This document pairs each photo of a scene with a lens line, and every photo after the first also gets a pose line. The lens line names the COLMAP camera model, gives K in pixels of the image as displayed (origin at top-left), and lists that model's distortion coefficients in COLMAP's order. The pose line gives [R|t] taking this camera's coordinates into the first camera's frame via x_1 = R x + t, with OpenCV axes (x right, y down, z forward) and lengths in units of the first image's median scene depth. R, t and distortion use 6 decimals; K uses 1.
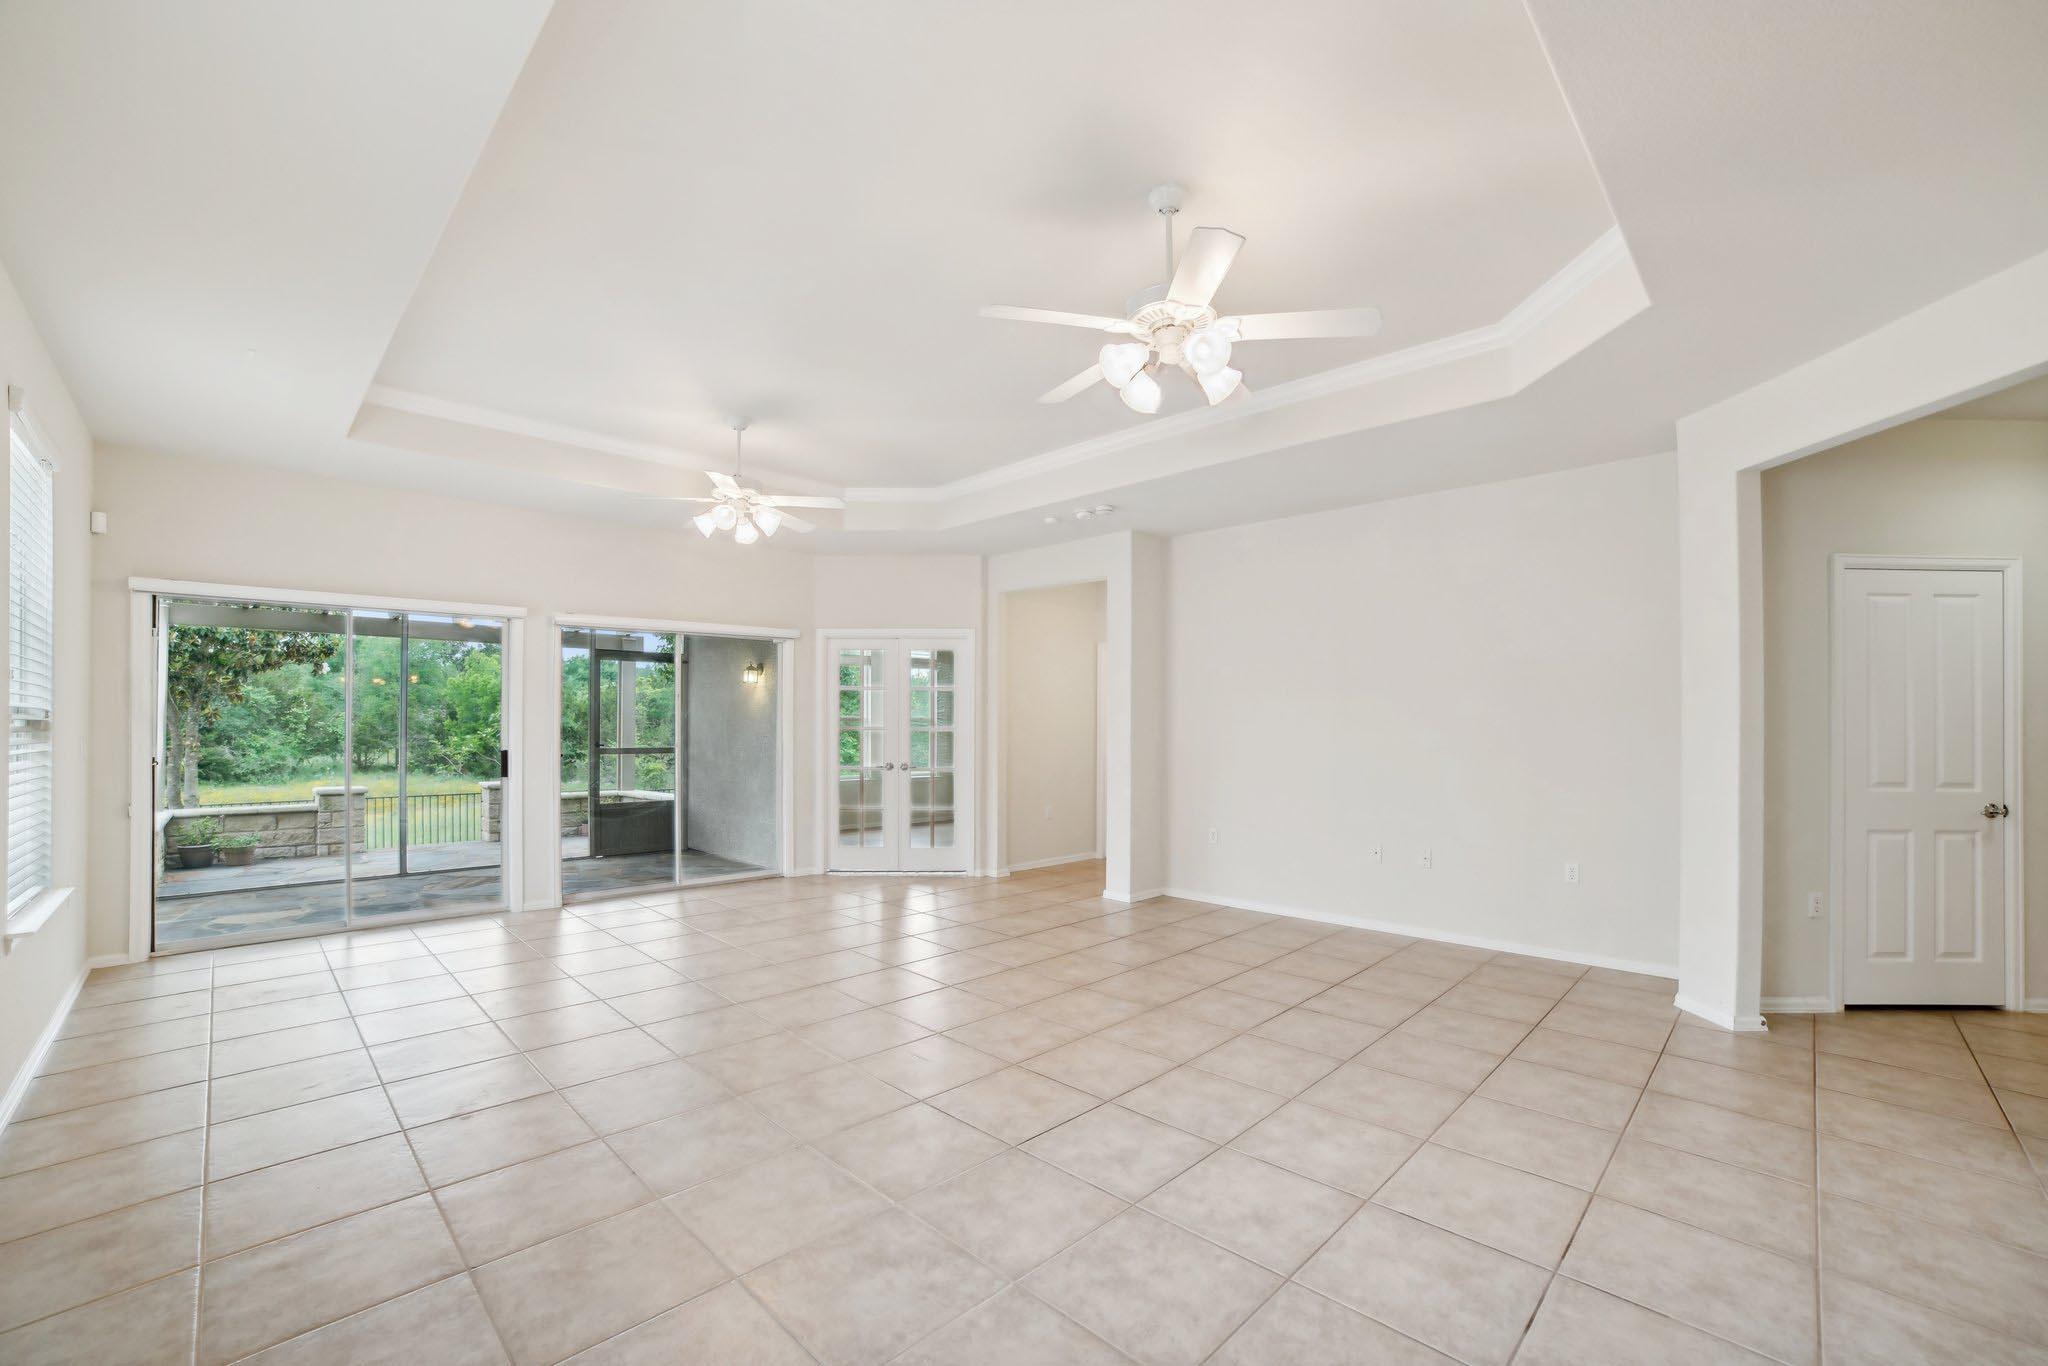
lens RADIAL K [[835.8, 0, 1034.6], [0, 835.8, 719.5], [0, 0, 1]] dist [-0.060777, 0.010466]
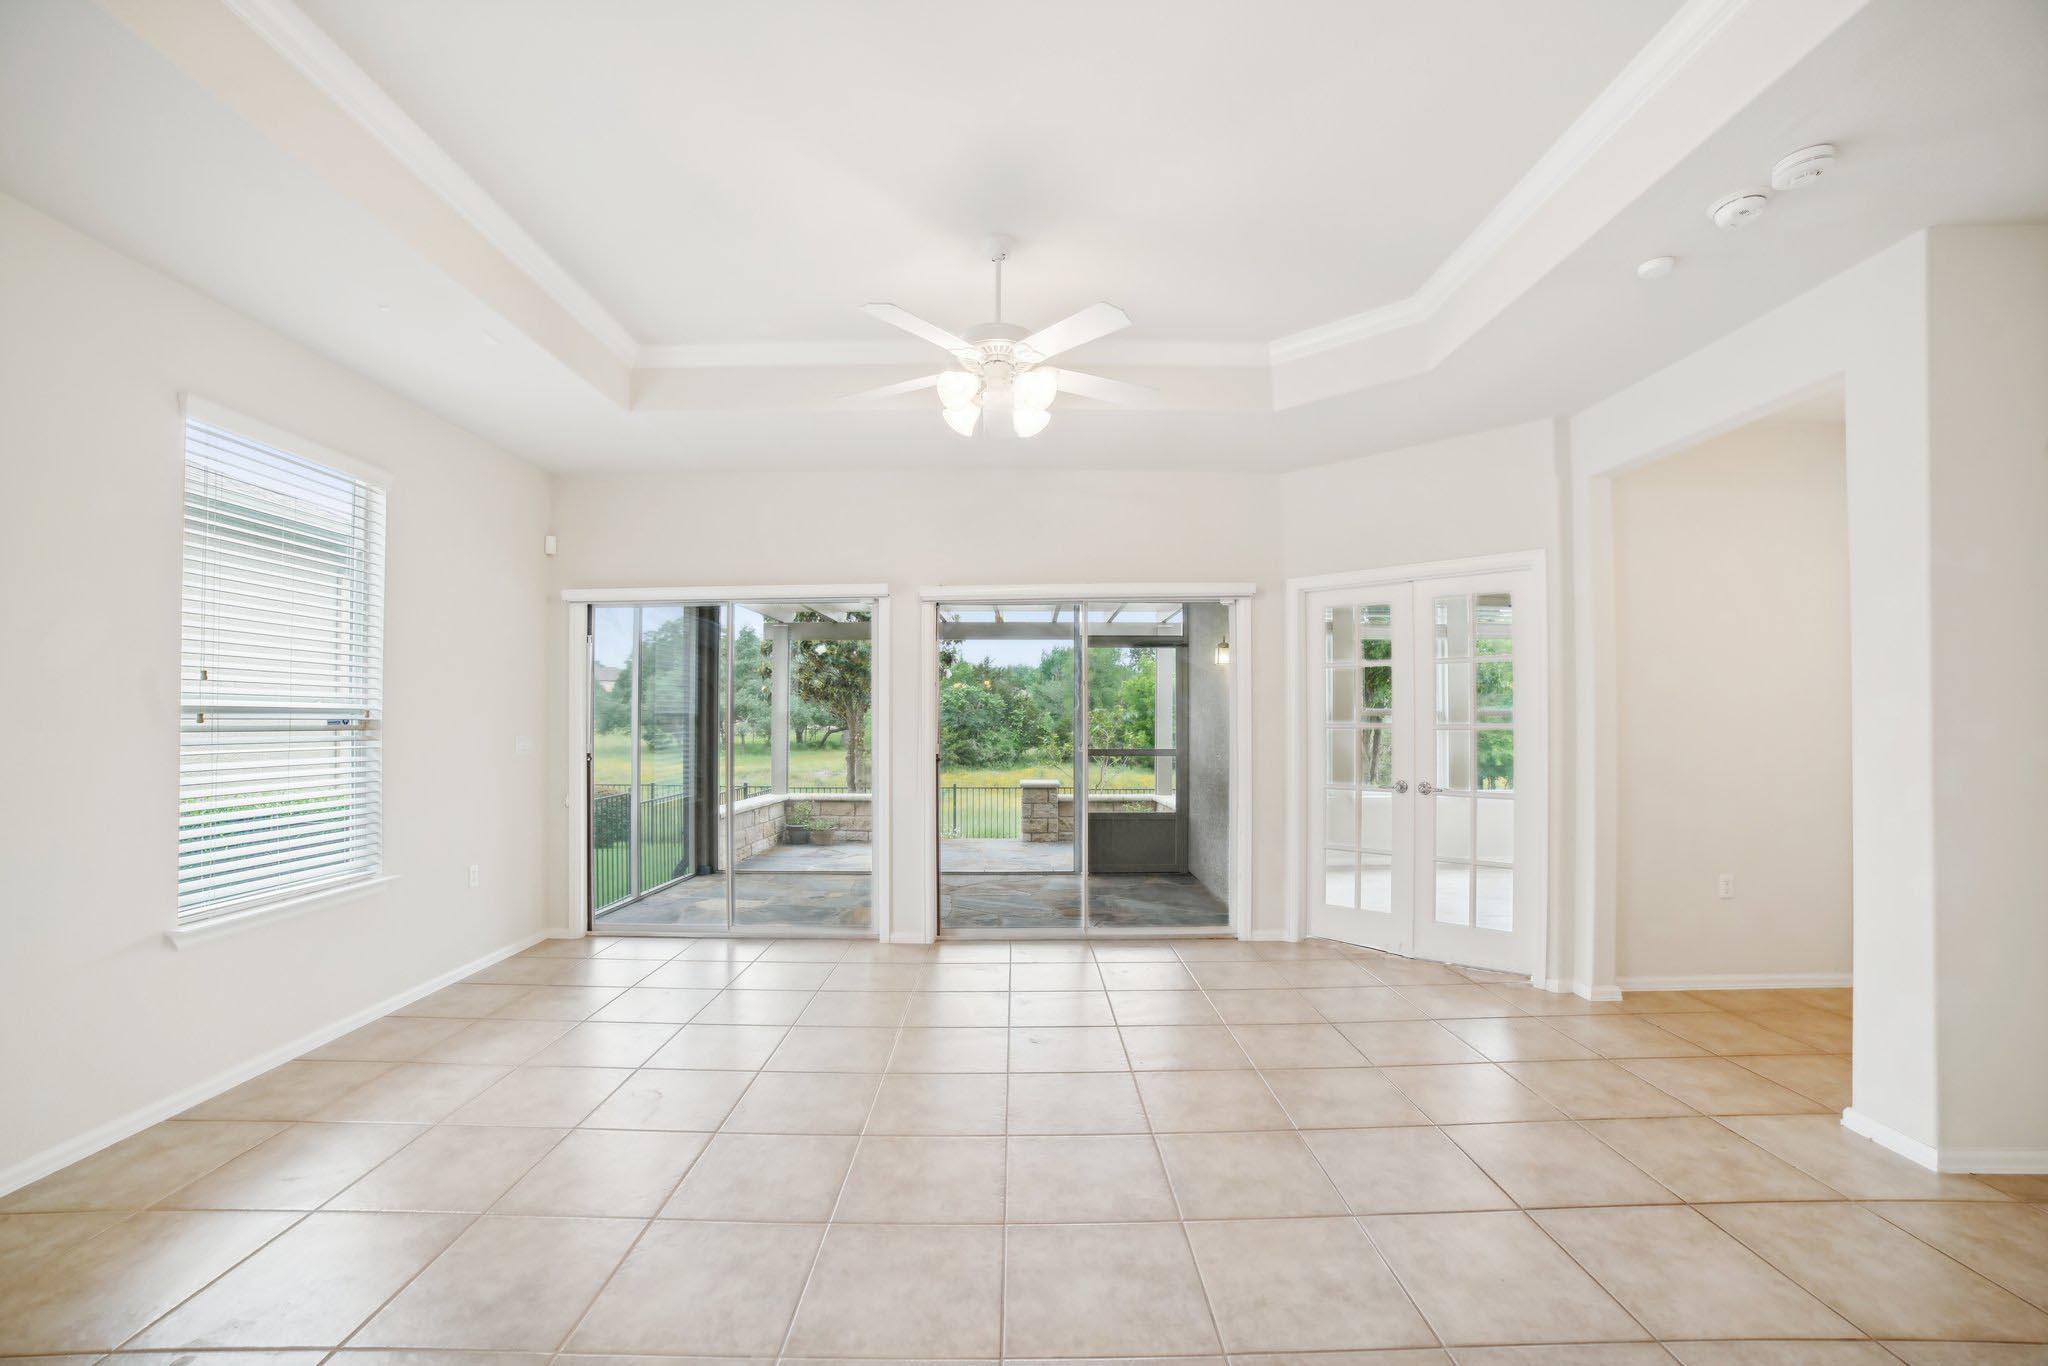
lens RADIAL K [[835.8, 0, 1032.4], [0, 835.8, 714.4], [0, 0, 1]] dist [-0.060777, 0.010466]
pose [[0.706754, -0.009837, -0.707391, 0.071457], [0.008627, 0.999949, -0.005286, 0.003073], [0.707407, -0.002367, 0.706803, 0.384760]]
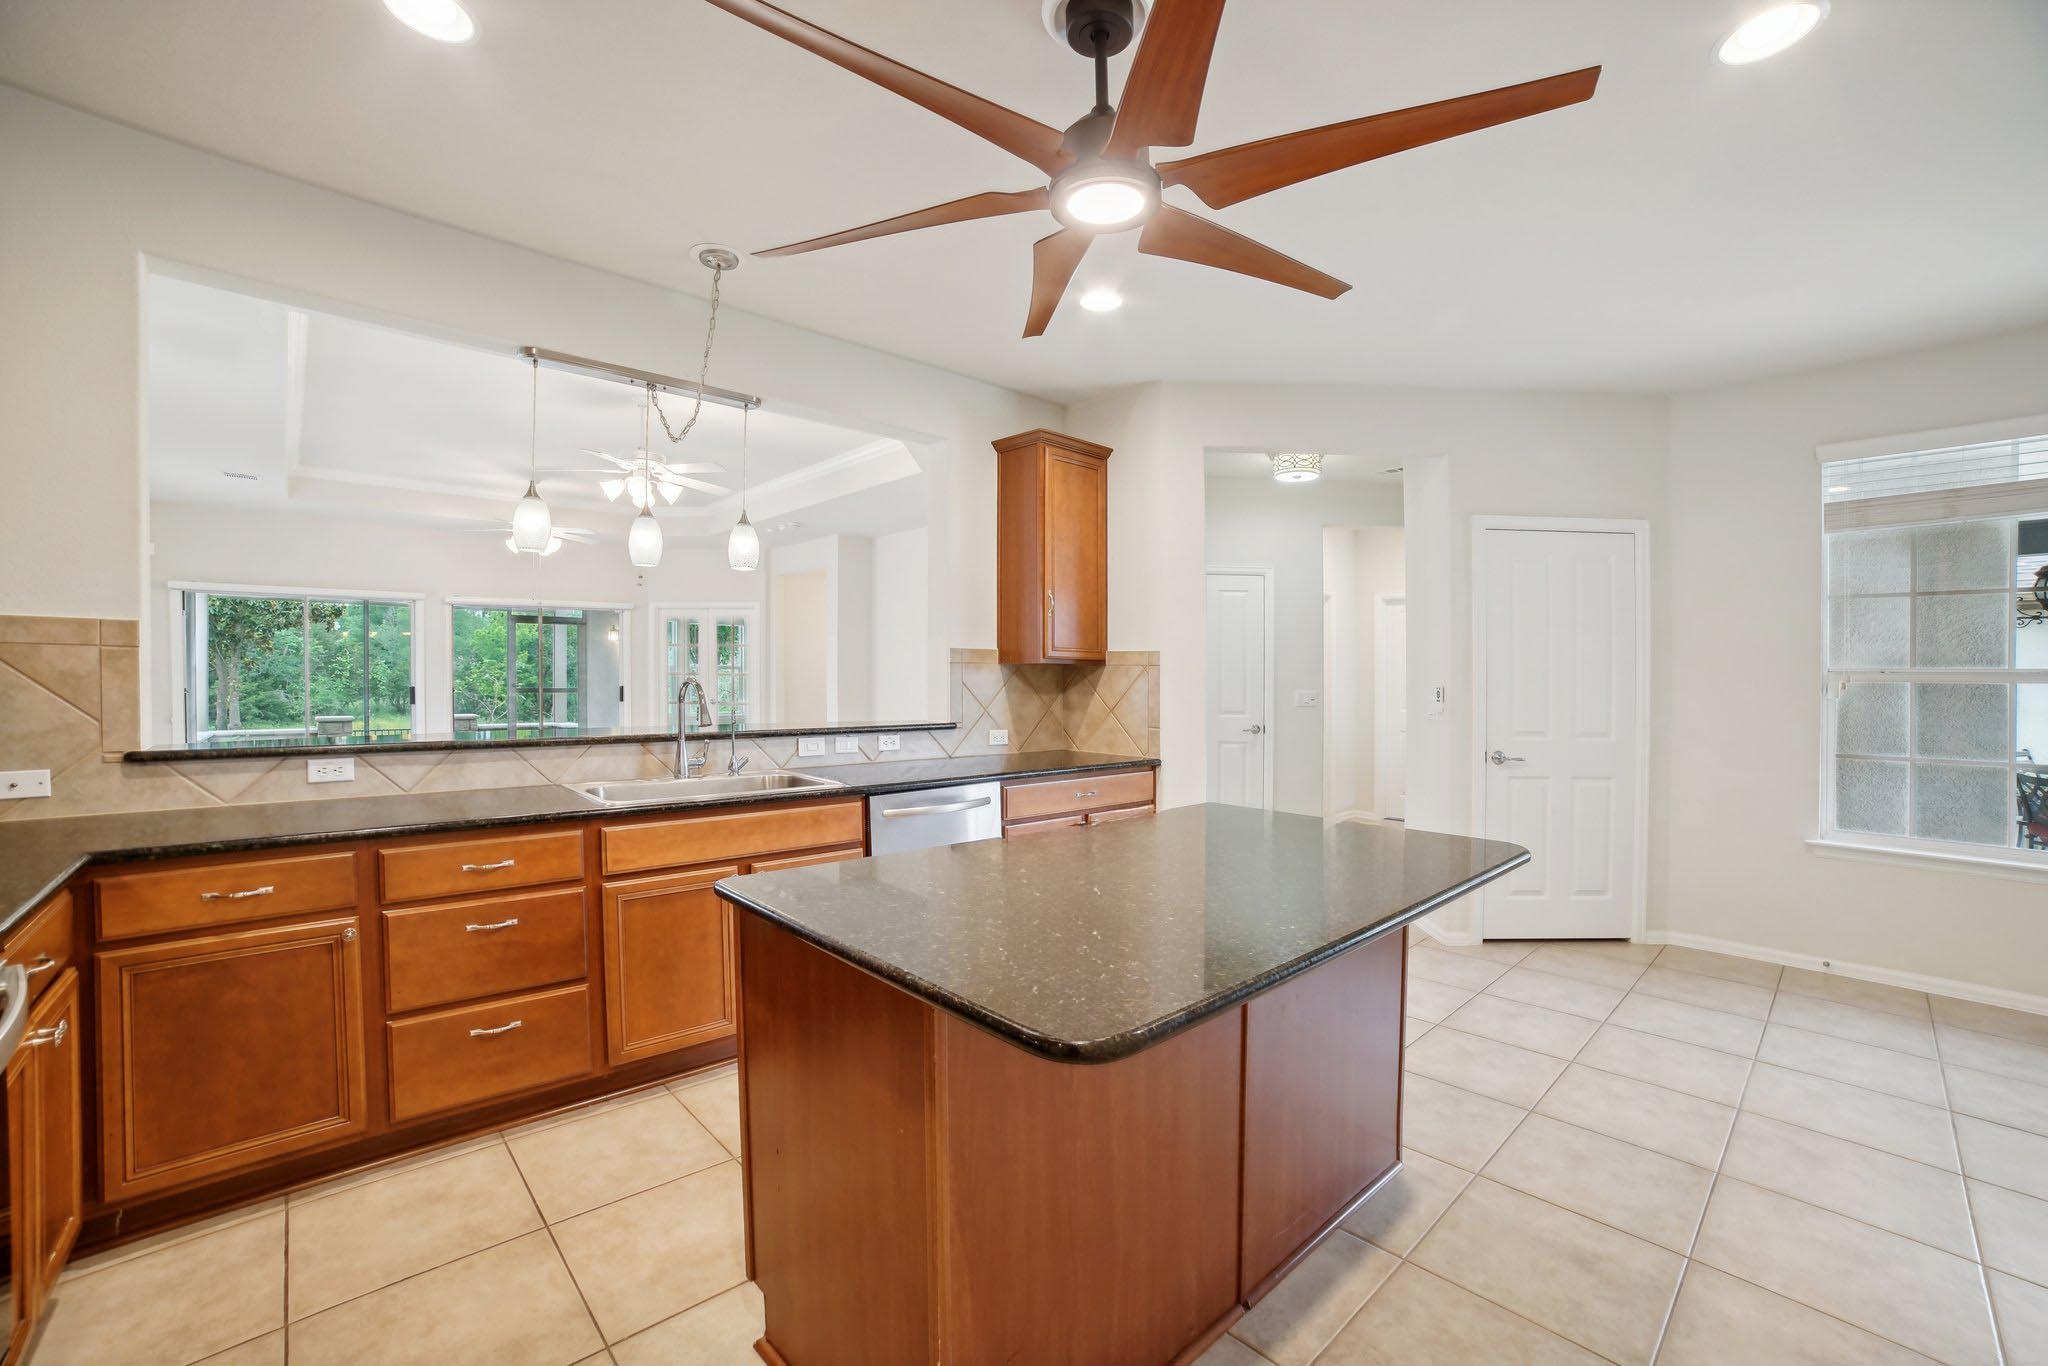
lens RADIAL K [[835.8, 0, 1035.1], [0, 835.8, 688.3], [0, 0, 1]] dist [-0.060777, 0.010466]
pose [[0.998743, 0.006264, -0.049732, 0.460058], [-0.005191, 0.999751, 0.021684, 0.001660], [0.049855, -0.021398, 0.998527, -0.349022]]
